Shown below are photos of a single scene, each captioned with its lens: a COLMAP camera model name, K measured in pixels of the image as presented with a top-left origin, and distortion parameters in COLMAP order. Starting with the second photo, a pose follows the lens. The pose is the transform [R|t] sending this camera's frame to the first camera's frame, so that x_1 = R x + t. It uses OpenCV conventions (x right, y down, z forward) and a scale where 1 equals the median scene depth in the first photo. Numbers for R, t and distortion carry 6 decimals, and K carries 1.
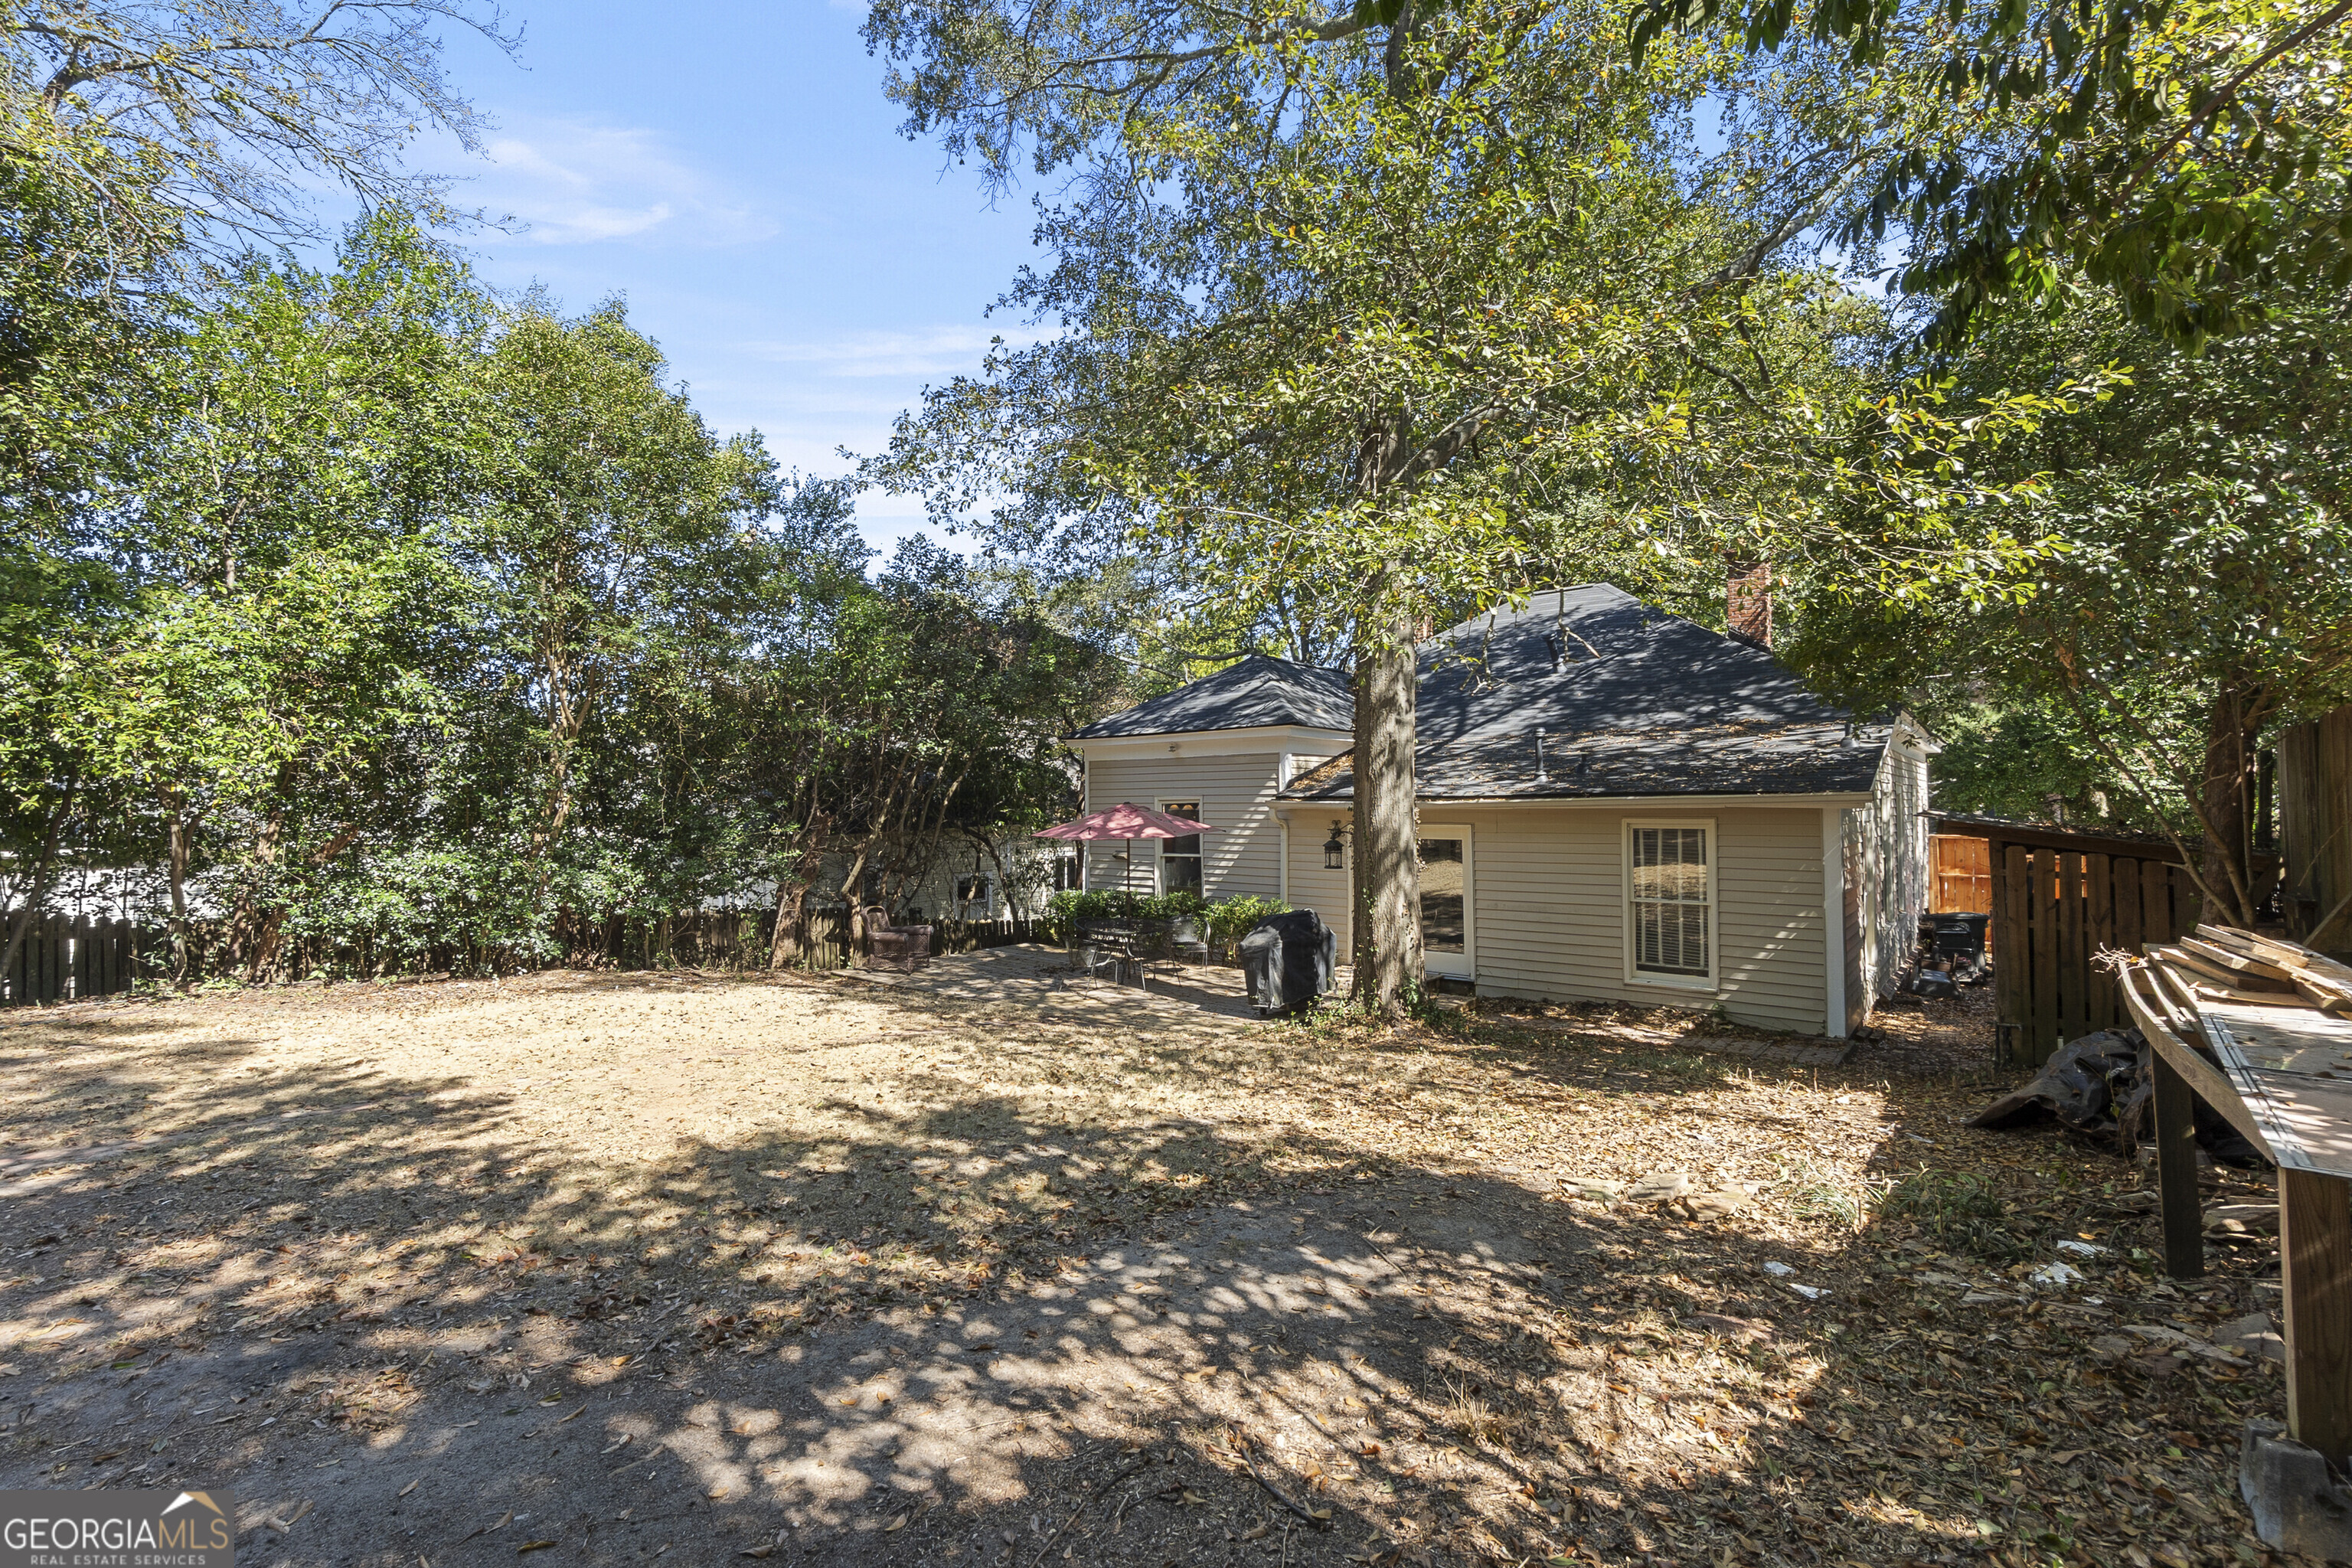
lens RADIAL K [[1030.8, 0, 1172.4], [0, 1030.8, 786.5], [0, 0, 1]] dist [-0.000483, 0.001190]
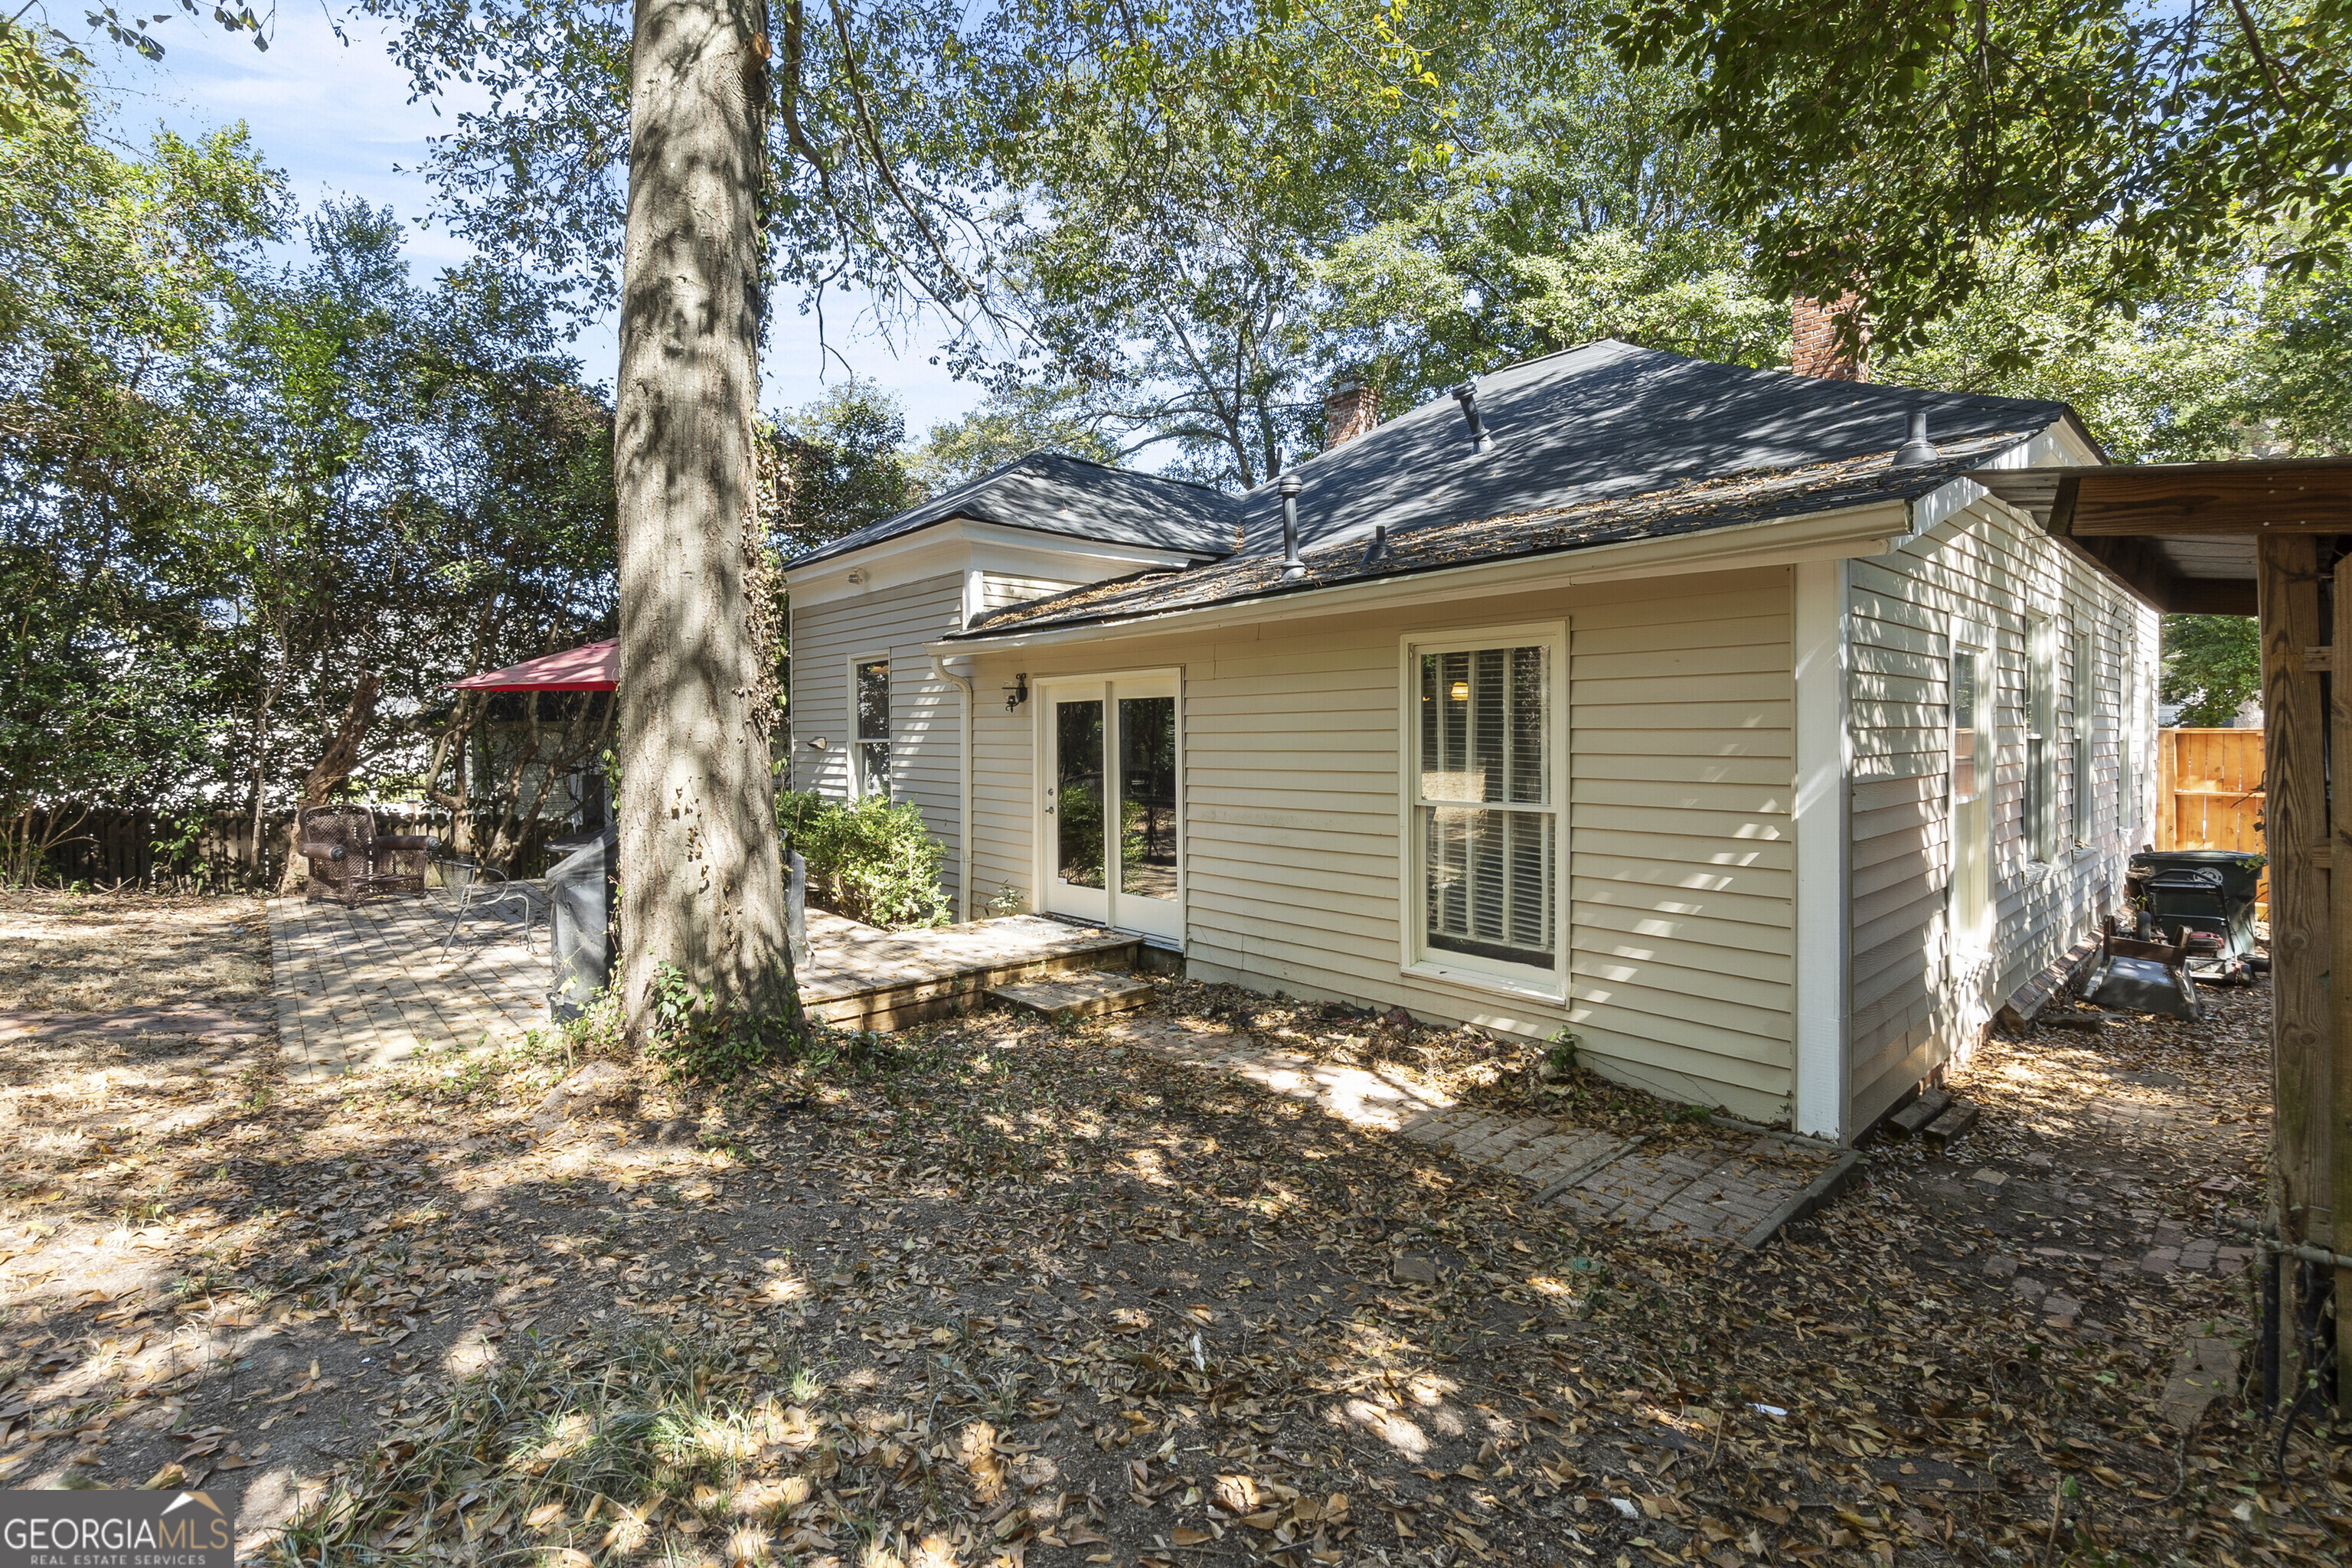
lens RADIAL K [[1030.8, 0, 1197.1], [0, 1030.8, 736.6], [0, 0, 1]] dist [-0.000483, 0.001190]
pose [[0.990842, 0.004307, -0.134957, 0.321840], [-0.002266, 0.999881, 0.015271, 0.057292], [0.135006, -0.014826, 0.990734, 0.401166]]
